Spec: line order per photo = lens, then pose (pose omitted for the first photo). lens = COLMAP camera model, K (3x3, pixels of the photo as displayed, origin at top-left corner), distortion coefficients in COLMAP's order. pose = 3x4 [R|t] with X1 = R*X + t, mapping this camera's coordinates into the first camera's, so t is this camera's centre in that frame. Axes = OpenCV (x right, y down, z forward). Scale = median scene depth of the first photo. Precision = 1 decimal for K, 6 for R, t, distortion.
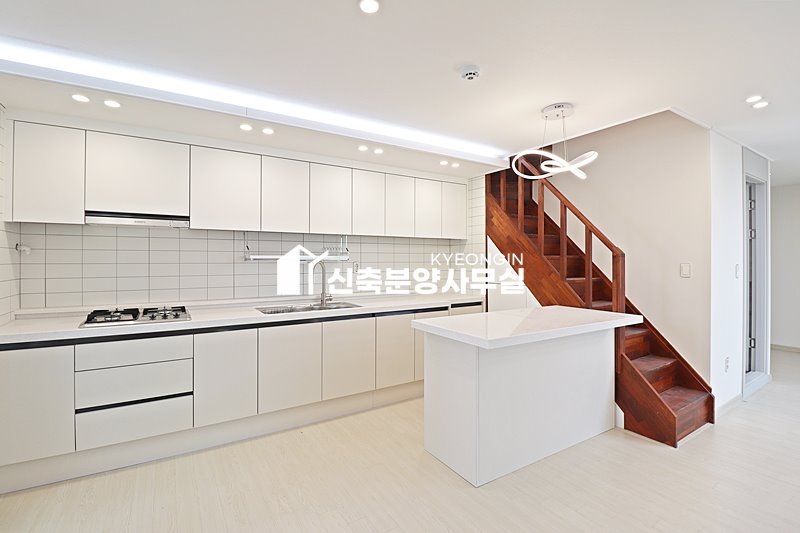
lens RADIAL K [[369.5, 0, 400.5], [0, 369.5, 259.0], [0, 0, 1]] dist [-0.010439, -0.006666]
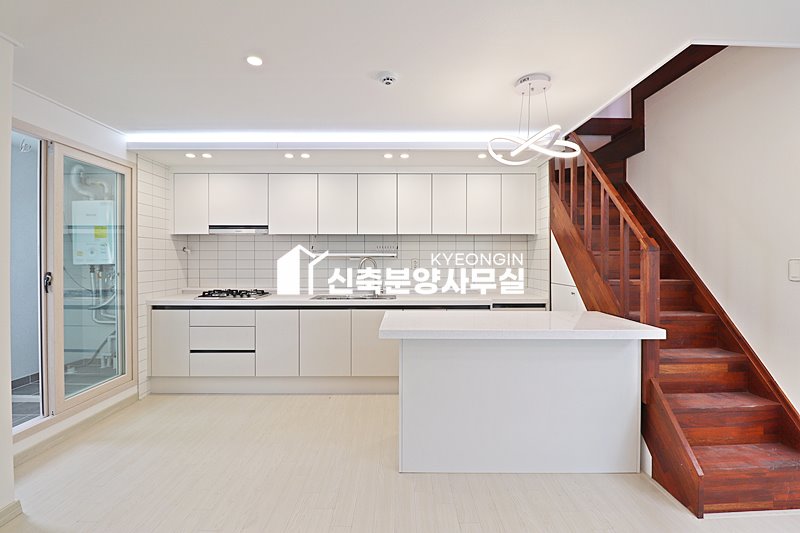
lens RADIAL K [[369.5, 0, 397.9], [0, 369.5, 261.2], [0, 0, 1]] dist [-0.010439, -0.006666]
pose [[0.847633, 0.001737, -0.530580, 0.539757], [0.001277, 0.999985, 0.005314, 0.010327], [0.530581, -0.005182, 0.847618, 0.079941]]
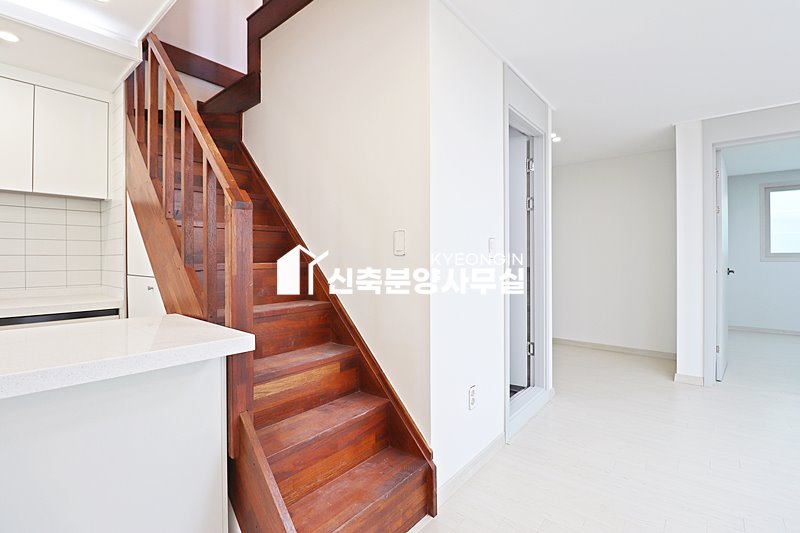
lens RADIAL K [[369.5, 0, 401.4], [0, 369.5, 260.5], [0, 0, 1]] dist [-0.010439, -0.006666]
pose [[0.950393, -0.005591, 0.311003, 0.627911], [0.004293, 0.999979, 0.004861, 0.057697], [-0.311023, -0.003285, 0.950397, 0.473635]]
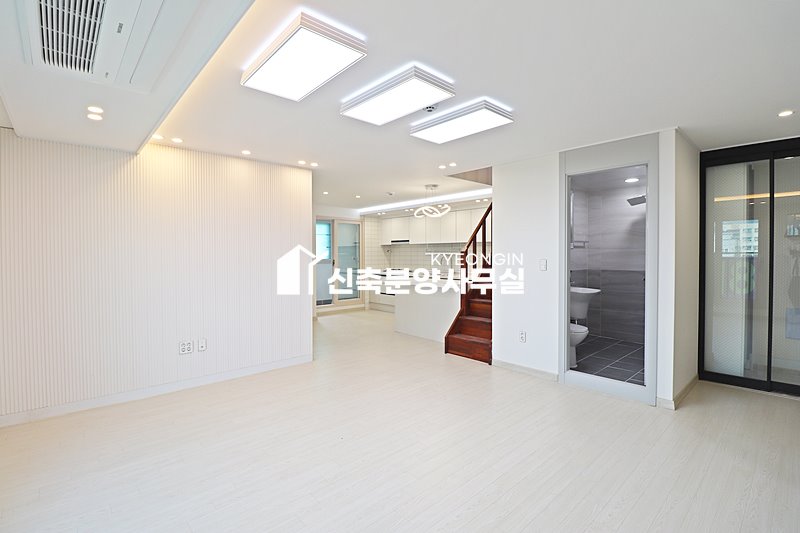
lens RADIAL K [[369.5, 0, 394.4], [0, 369.5, 263.6], [0, 0, 1]] dist [-0.010439, -0.006666]
pose [[0.161518, 0.025995, -0.986527, 2.251726], [0.003446, 0.999632, 0.026904, -0.006856], [0.986864, -0.007745, 0.161369, 0.366627]]
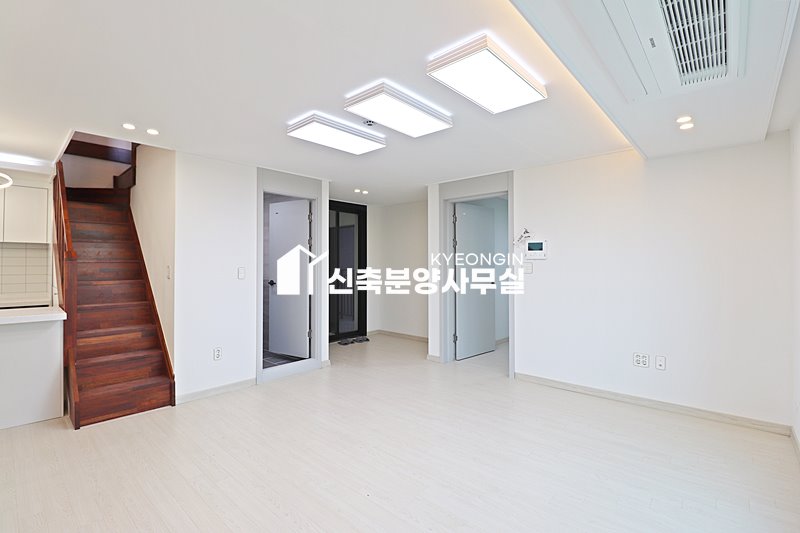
lens RADIAL K [[369.5, 0, 394.3], [0, 369.5, 256.3], [0, 0, 1]] dist [-0.010439, -0.006666]
pose [[0.962650, 0.002150, 0.270741, 1.197338], [0.002003, 0.999885, -0.015060, -0.002609], [-0.270742, 0.015040, 0.962534, -0.310529]]
